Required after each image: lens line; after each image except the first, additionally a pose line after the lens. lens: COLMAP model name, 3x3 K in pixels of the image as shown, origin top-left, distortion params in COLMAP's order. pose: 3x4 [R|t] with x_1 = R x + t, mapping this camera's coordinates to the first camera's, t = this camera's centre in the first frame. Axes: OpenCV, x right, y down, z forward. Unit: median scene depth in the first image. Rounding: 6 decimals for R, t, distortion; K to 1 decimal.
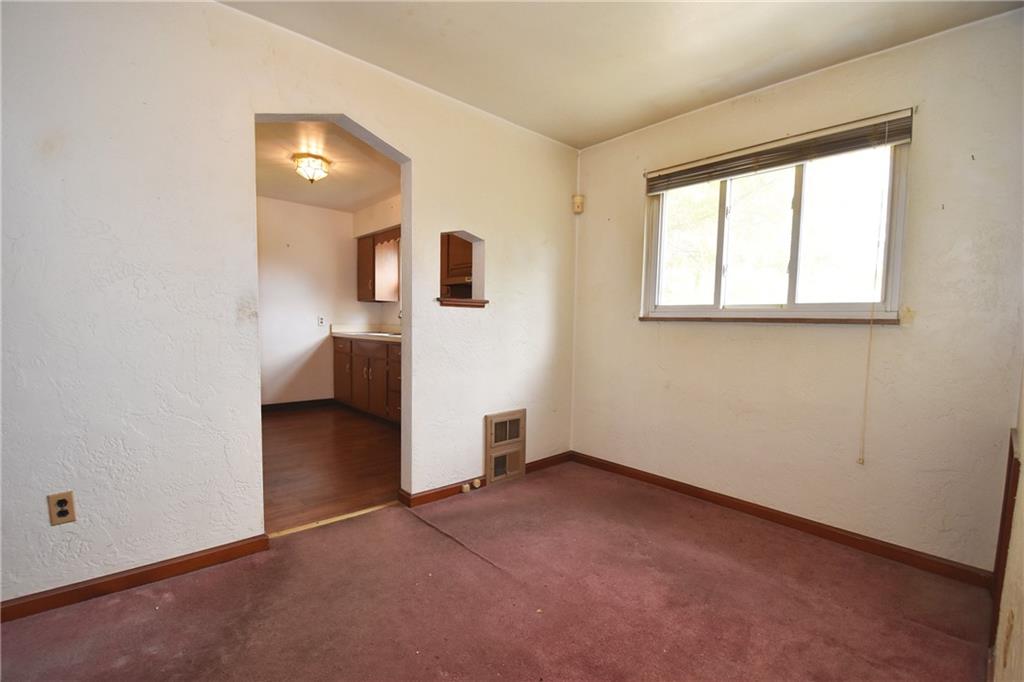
lens RADIAL K [[453.6, 0, 508.3], [0, 453.6, 355.1], [0, 0, 1]] dist [0.022828, -0.027402]
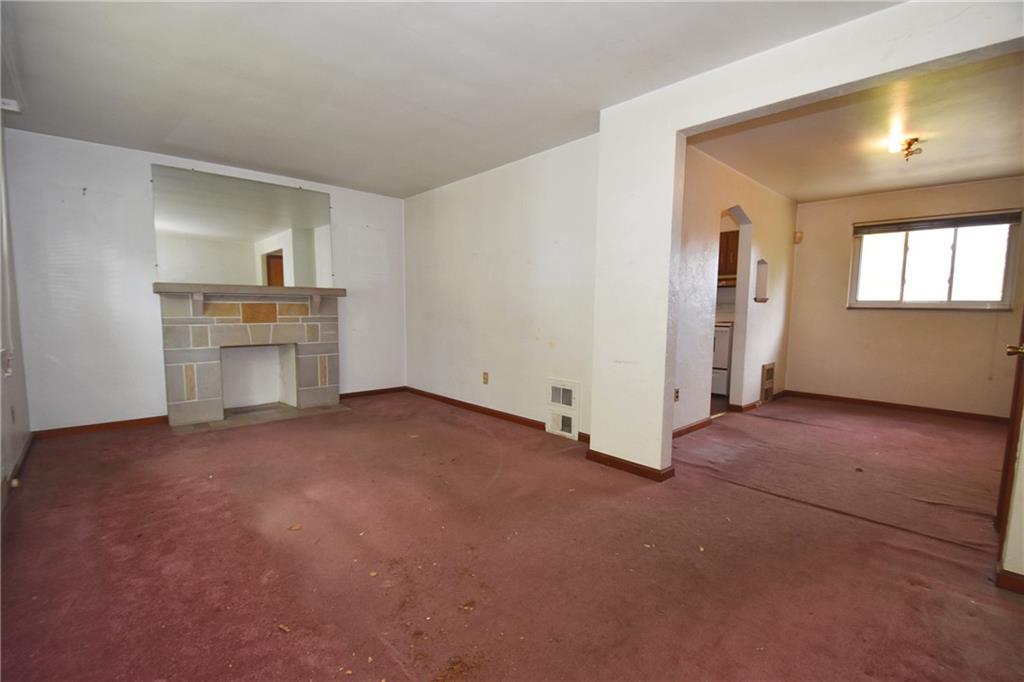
lens RADIAL K [[453.6, 0, 508.3], [0, 453.6, 355.1], [0, 0, 1]] dist [0.022828, -0.027402]
pose [[0.999758, -0.010132, 0.019546, -1.084896], [0.009527, 0.999479, 0.030828, 0.033803], [-0.019848, -0.030634, 0.999334, -0.738216]]
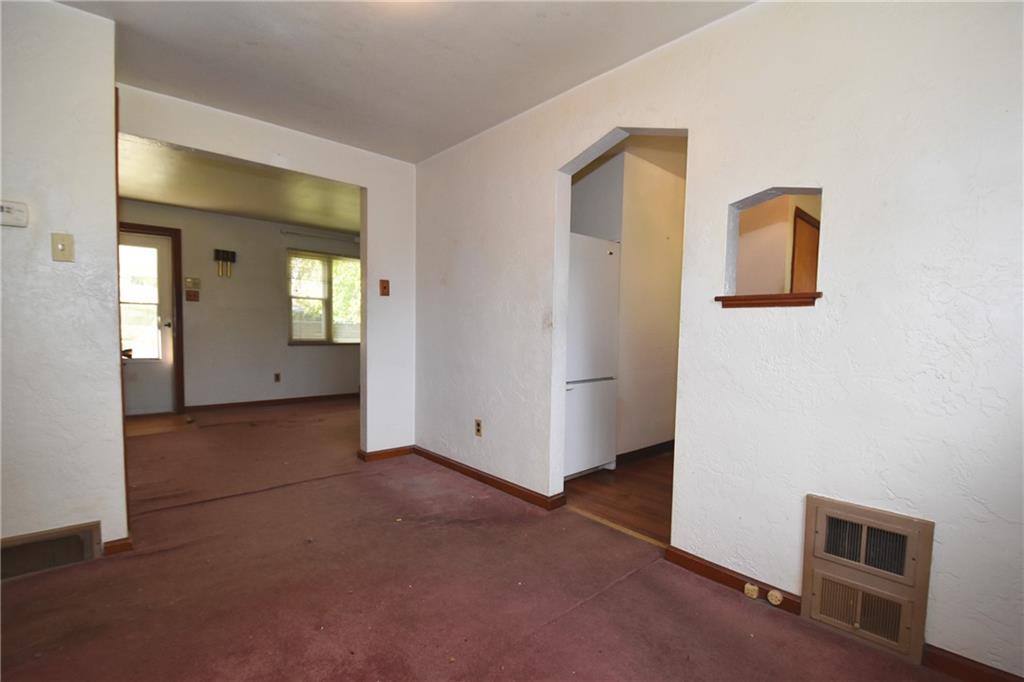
lens RADIAL K [[453.6, 0, 508.3], [0, 453.6, 355.1], [0, 0, 1]] dist [0.022828, -0.027402]
pose [[0.004622, 0.037456, -0.999288, 0.526858], [-0.092636, 0.995017, 0.036868, -0.027706], [0.995689, 0.092399, 0.008069, 0.619685]]
